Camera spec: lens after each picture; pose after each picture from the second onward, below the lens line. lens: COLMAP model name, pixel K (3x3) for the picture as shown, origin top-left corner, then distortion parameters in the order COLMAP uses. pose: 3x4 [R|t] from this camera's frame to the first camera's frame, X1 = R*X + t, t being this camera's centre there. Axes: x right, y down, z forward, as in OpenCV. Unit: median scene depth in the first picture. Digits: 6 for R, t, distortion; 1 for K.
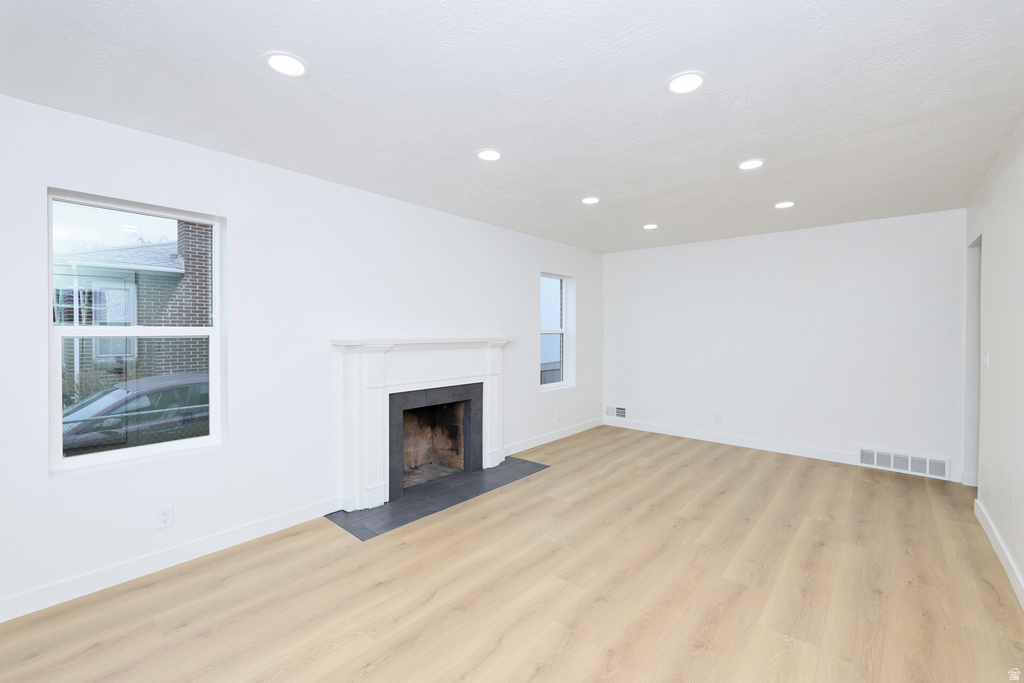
lens RADIAL K [[439.6, 0, 510.7], [0, 439.6, 337.8], [0, 0, 1]] dist [-0.001274, 0.000013]
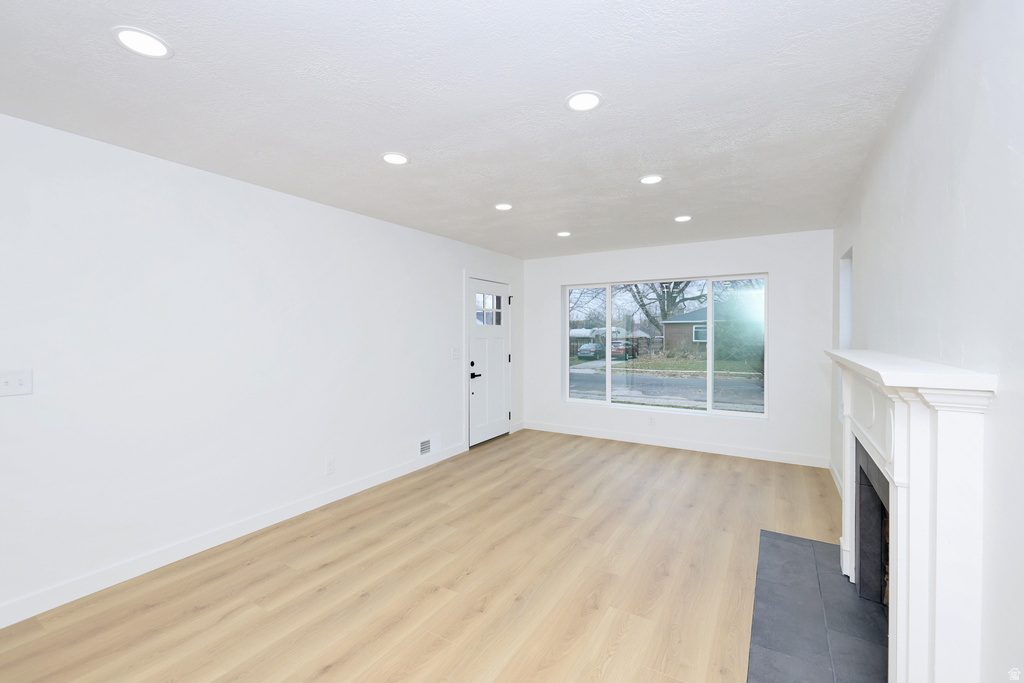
lens RADIAL K [[439.6, 0, 510.7], [0, 439.6, 337.8], [0, 0, 1]] dist [-0.001274, 0.000013]
pose [[-0.986280, 0.000909, -0.165080, 0.477839], [-0.003253, 0.999684, 0.024941, -0.044819], [0.165051, 0.025136, -0.985965, 2.020299]]
